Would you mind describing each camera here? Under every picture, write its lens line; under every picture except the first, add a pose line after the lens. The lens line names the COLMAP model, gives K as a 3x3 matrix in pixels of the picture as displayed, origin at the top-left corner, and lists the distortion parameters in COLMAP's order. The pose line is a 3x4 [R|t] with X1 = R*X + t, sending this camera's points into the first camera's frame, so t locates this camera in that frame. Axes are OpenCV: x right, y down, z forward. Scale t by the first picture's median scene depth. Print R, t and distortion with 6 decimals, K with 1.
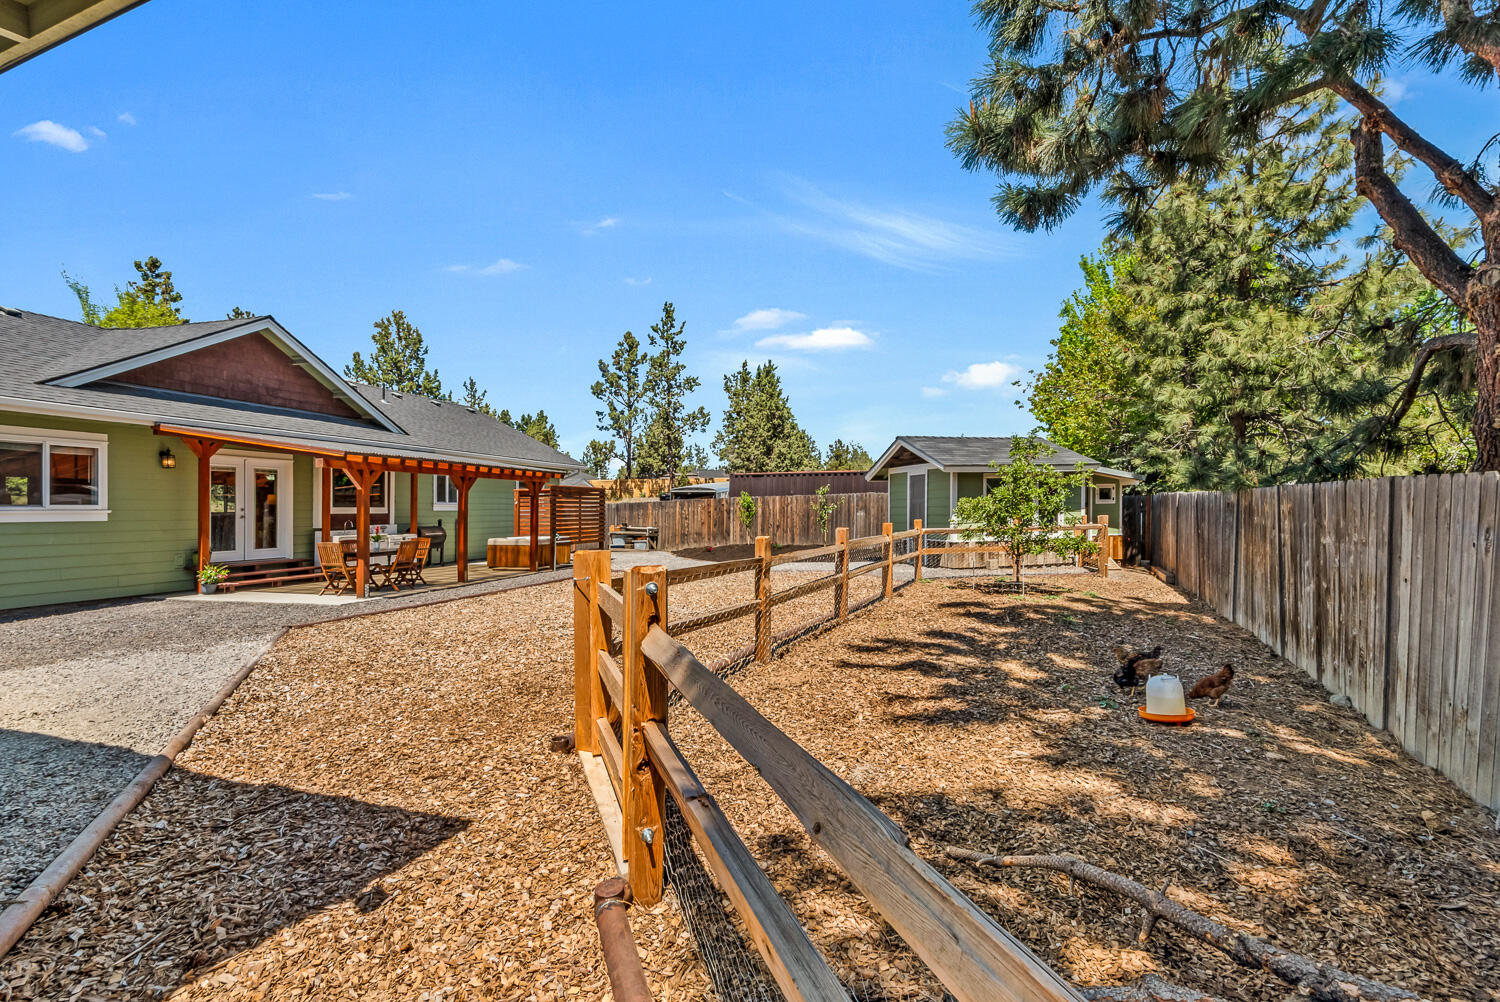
lens RADIAL K [[698.9, 0, 750.7], [0, 698.9, 489.3], [0, 0, 1]] dist [0.031921, -0.002941]
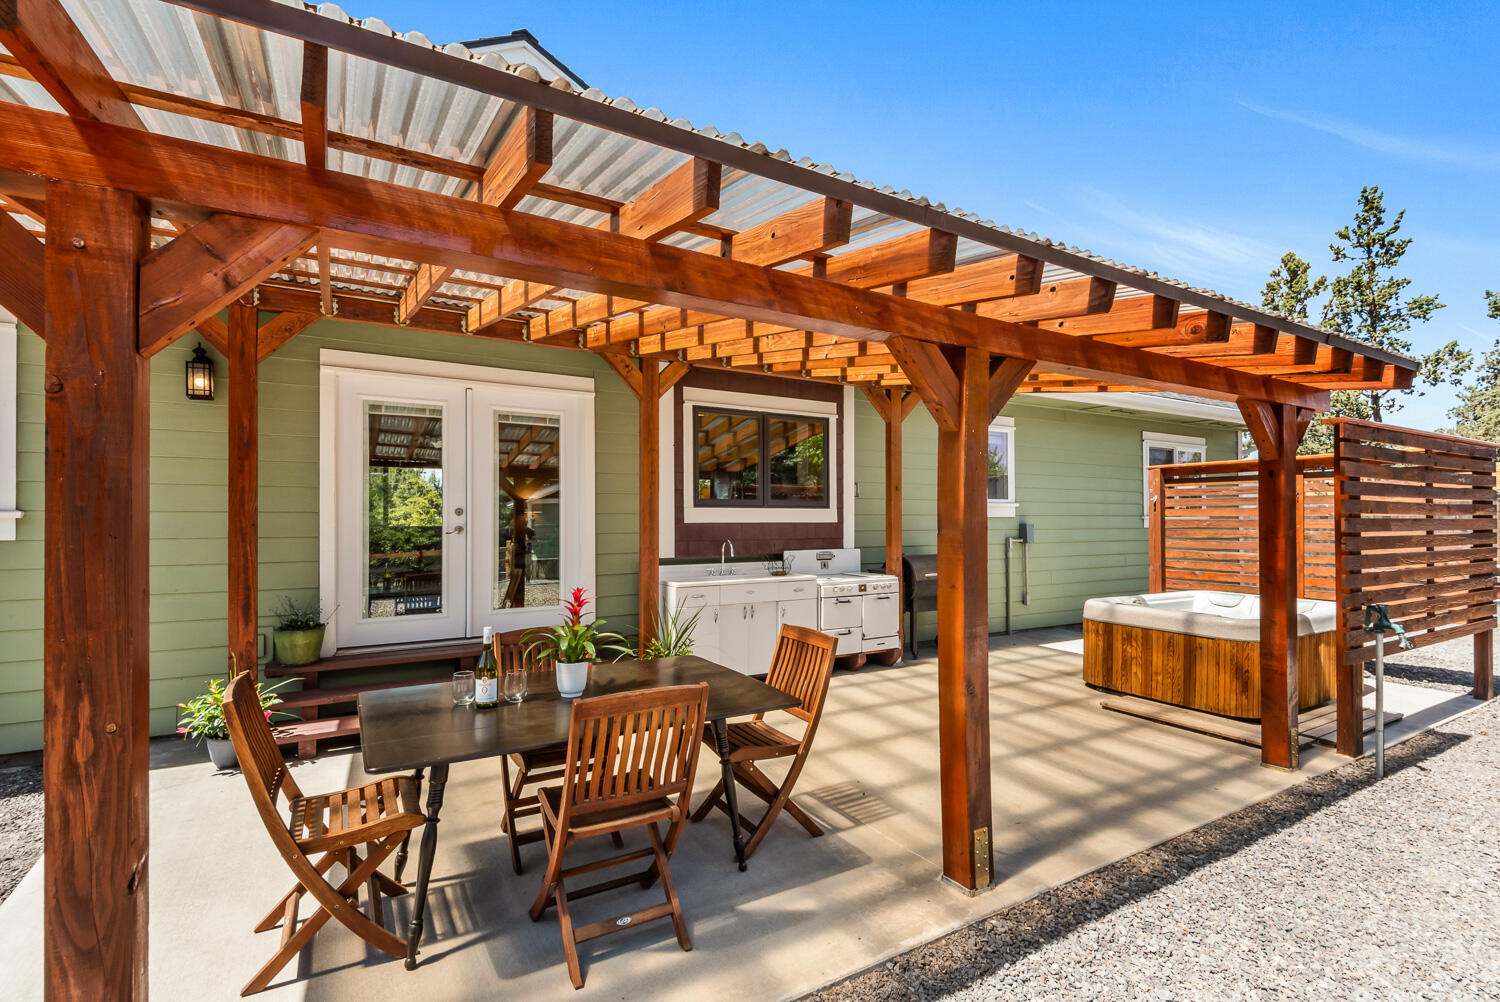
lens RADIAL K [[698.9, 0, 758.7], [0, 698.9, 488.6], [0, 0, 1]] dist [0.031921, -0.002941]
pose [[0.708270, -0.022753, -0.705574, -0.059386], [0.017964, 0.999738, -0.014206, 0.004400], [0.705713, -0.002613, 0.708493, 0.156467]]
